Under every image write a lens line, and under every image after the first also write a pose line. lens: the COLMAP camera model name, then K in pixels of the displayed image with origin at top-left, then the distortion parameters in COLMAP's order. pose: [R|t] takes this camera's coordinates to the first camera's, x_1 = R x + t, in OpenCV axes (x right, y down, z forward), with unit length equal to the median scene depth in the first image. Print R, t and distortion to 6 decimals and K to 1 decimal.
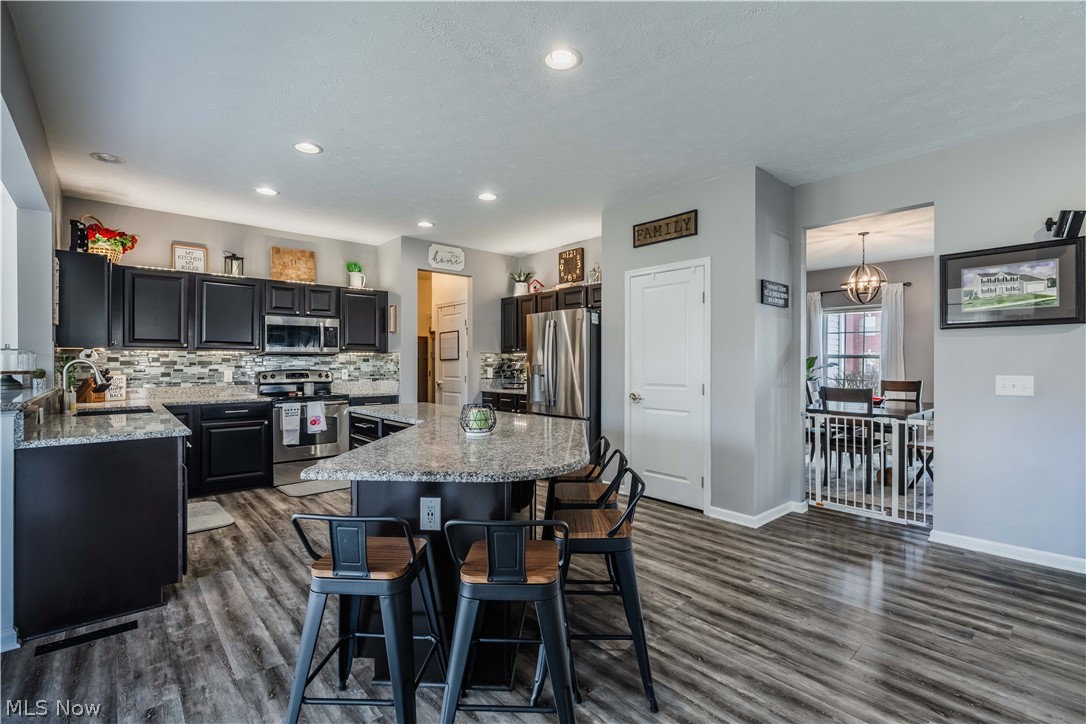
lens RADIAL K [[479.2, 0, 543.0], [0, 479.2, 362.0], [0, 0, 1]] dist [-0.010941, 0.000066]
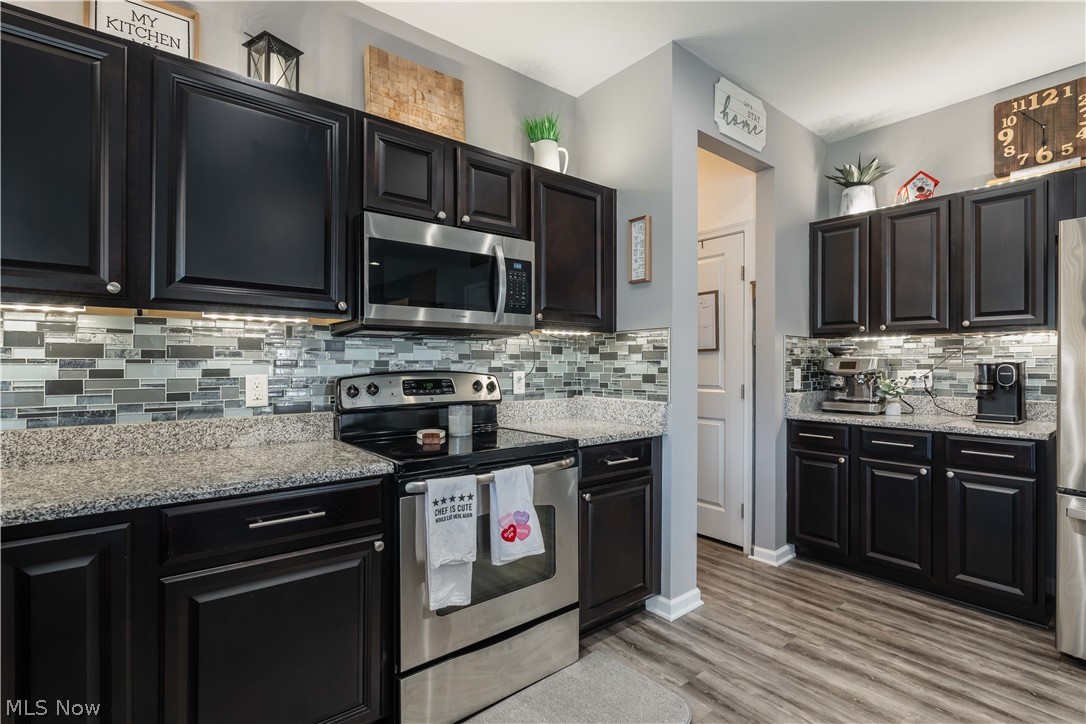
lens RADIAL K [[501.4, 0, 543.0], [0, 501.4, 362.0], [0, 0, 1]] dist [-0.003396, -0.000523]
pose [[0.998483, 0.002799, -0.054997, -0.411575], [-0.002700, 0.999995, 0.001869, 0.007475], [0.055002, -0.001717, 0.998485, 0.616535]]
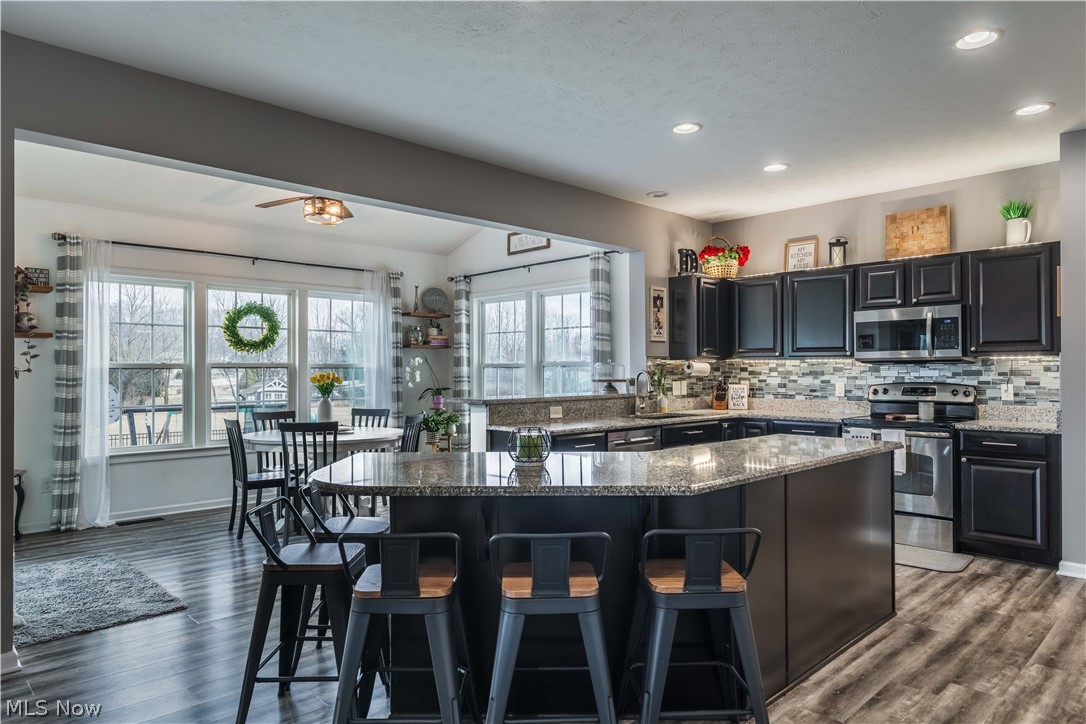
lens RADIAL K [[682.5, 0, 543.0], [0, 682.5, 362.0], [0, 0, 1]] dist [0.002642, 0.000299]
pose [[0.041936, -0.009236, -0.999078, 0.468108], [0.007419, 0.999933, -0.008932, -0.009793], [0.999093, -0.007038, 0.042002, 0.426552]]
